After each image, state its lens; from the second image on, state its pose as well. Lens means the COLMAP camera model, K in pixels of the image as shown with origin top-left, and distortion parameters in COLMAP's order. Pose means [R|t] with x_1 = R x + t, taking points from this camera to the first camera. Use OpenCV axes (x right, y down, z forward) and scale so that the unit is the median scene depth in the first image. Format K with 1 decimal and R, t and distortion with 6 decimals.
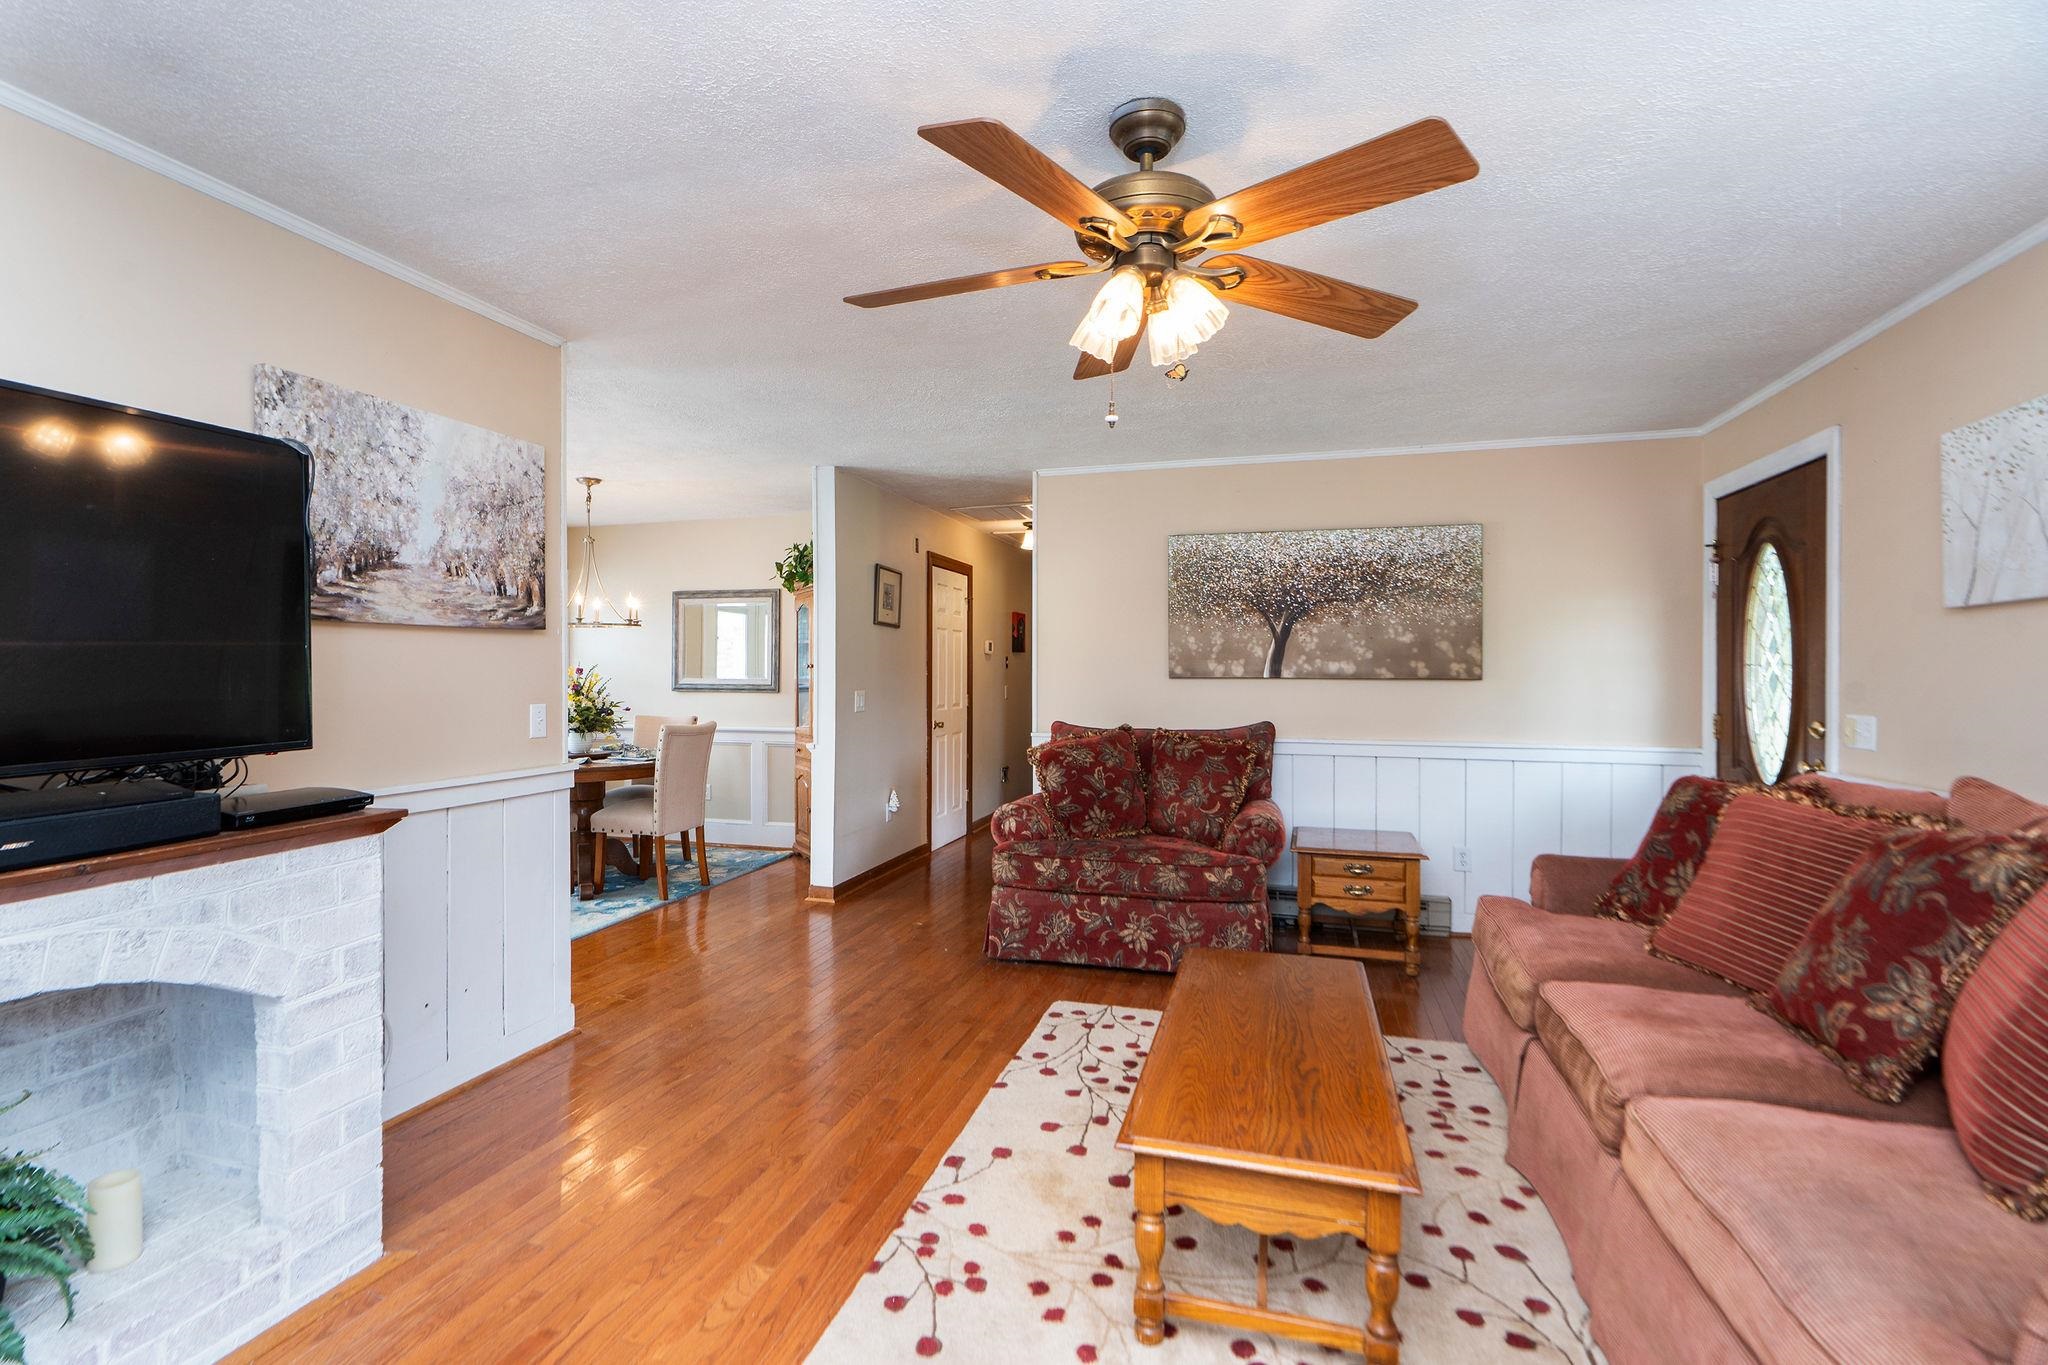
lens RADIAL K [[948.2, 0, 997.2], [0, 948.2, 669.5], [0, 0, 1]] dist [-0.005540, 0.002354]
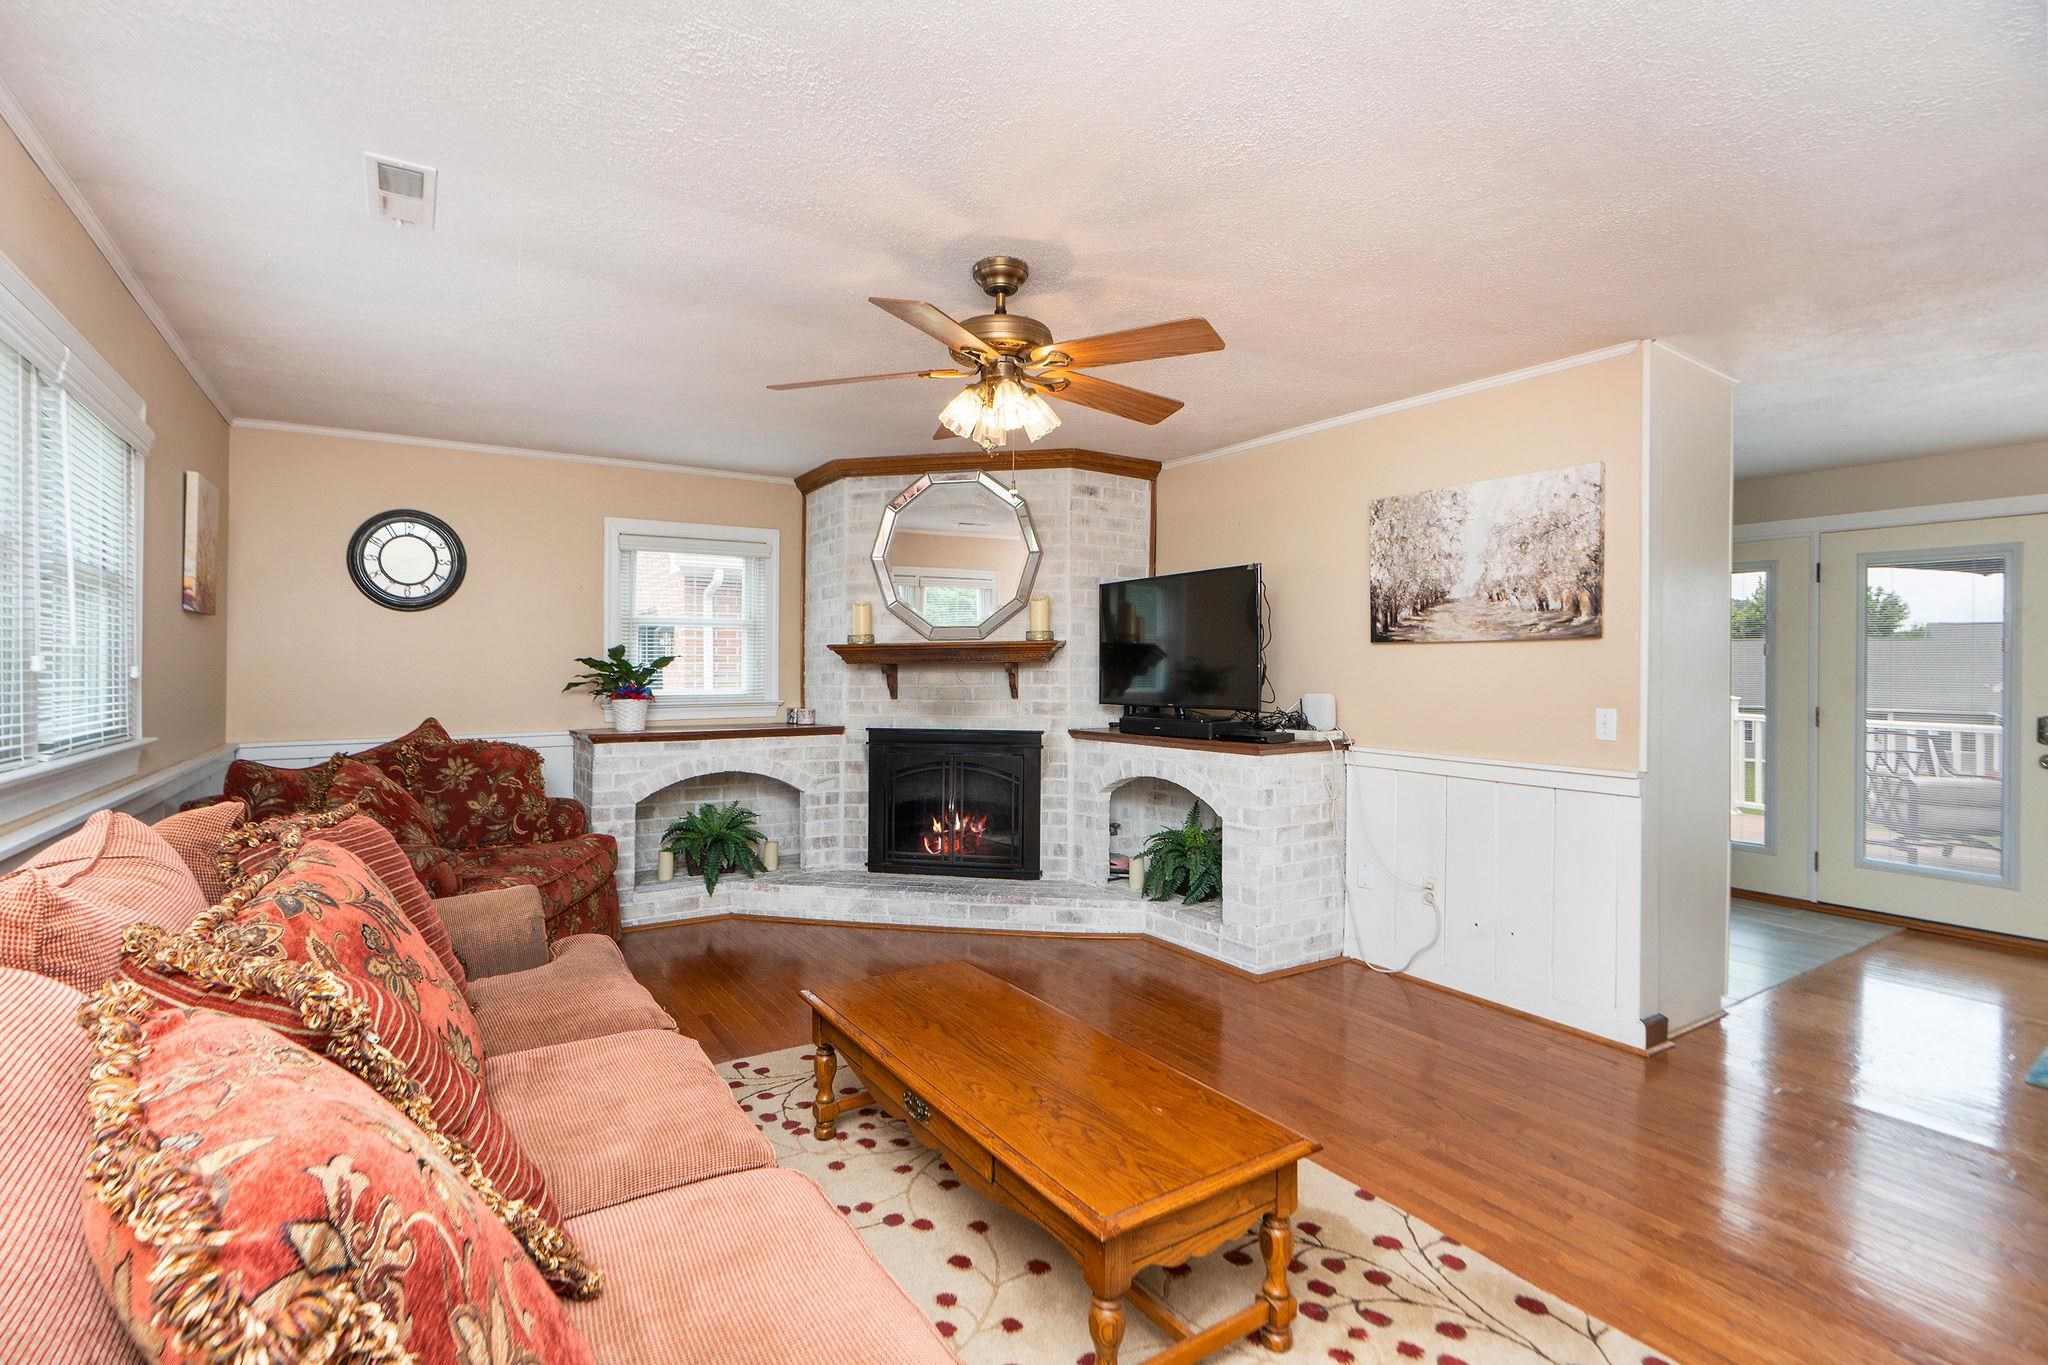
lens RADIAL K [[948.2, 0, 993.1], [0, 948.2, 666.1], [0, 0, 1]] dist [-0.005540, 0.002354]
pose [[-0.653577, -0.006439, -0.756833, 0.868192], [-0.008043, 0.999966, -0.001562, -0.003285], [0.756818, 0.005066, -0.653606, 1.367169]]
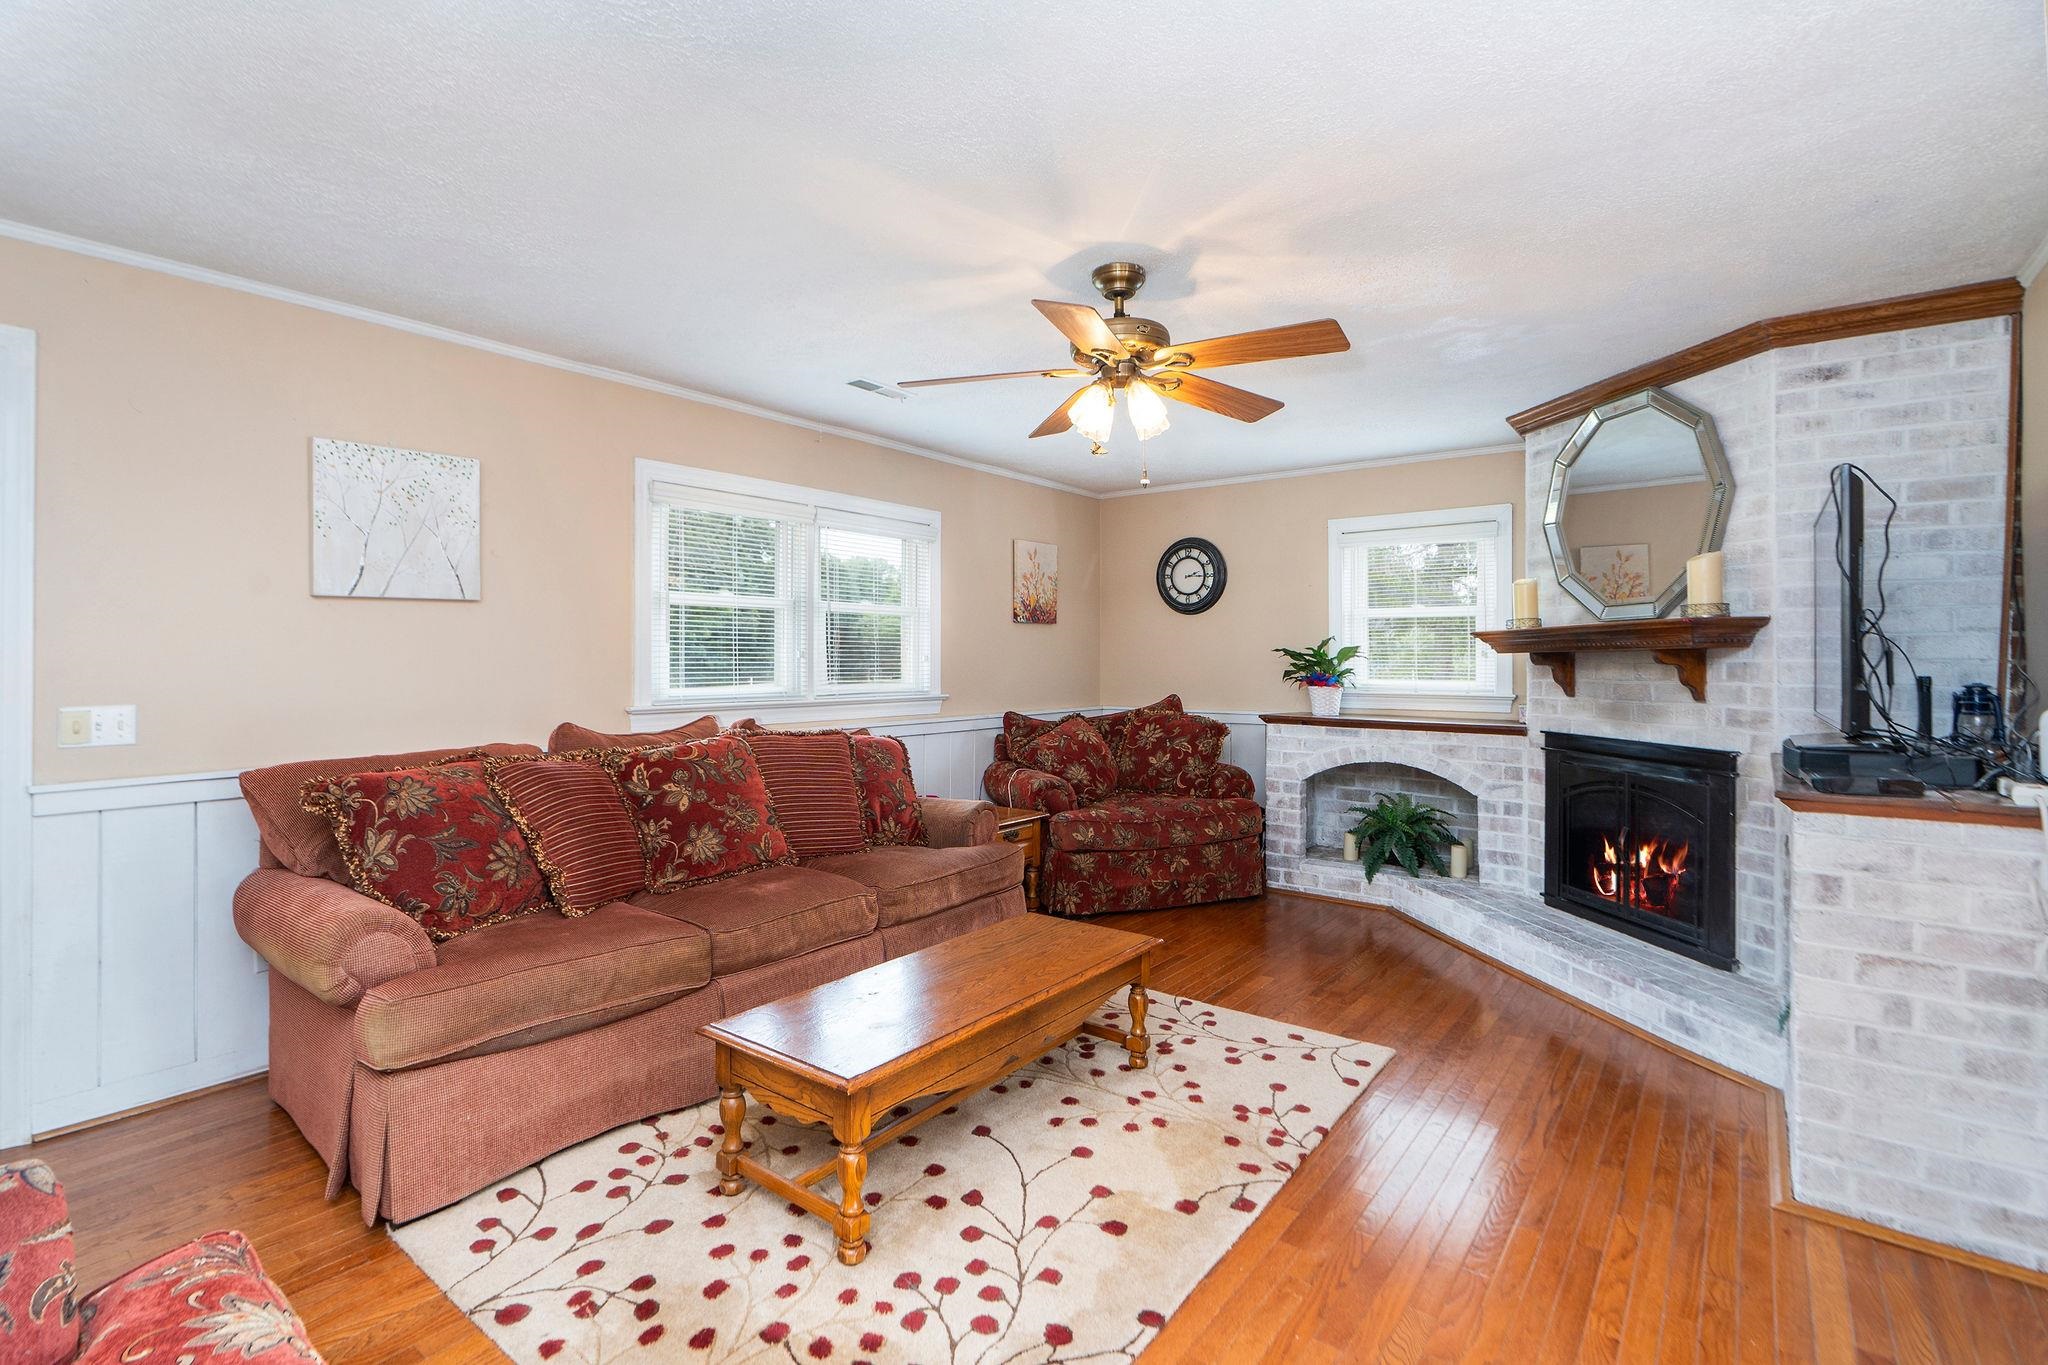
lens RADIAL K [[948.2, 0, 1001.5], [0, 948.2, 648.4], [0, 0, 1]] dist [-0.005540, 0.002354]
pose [[-0.931444, -0.005459, 0.363843, -0.139748], [-0.007232, 0.999968, -0.003512, -0.004456], [-0.363812, -0.005903, -0.931454, 1.733766]]
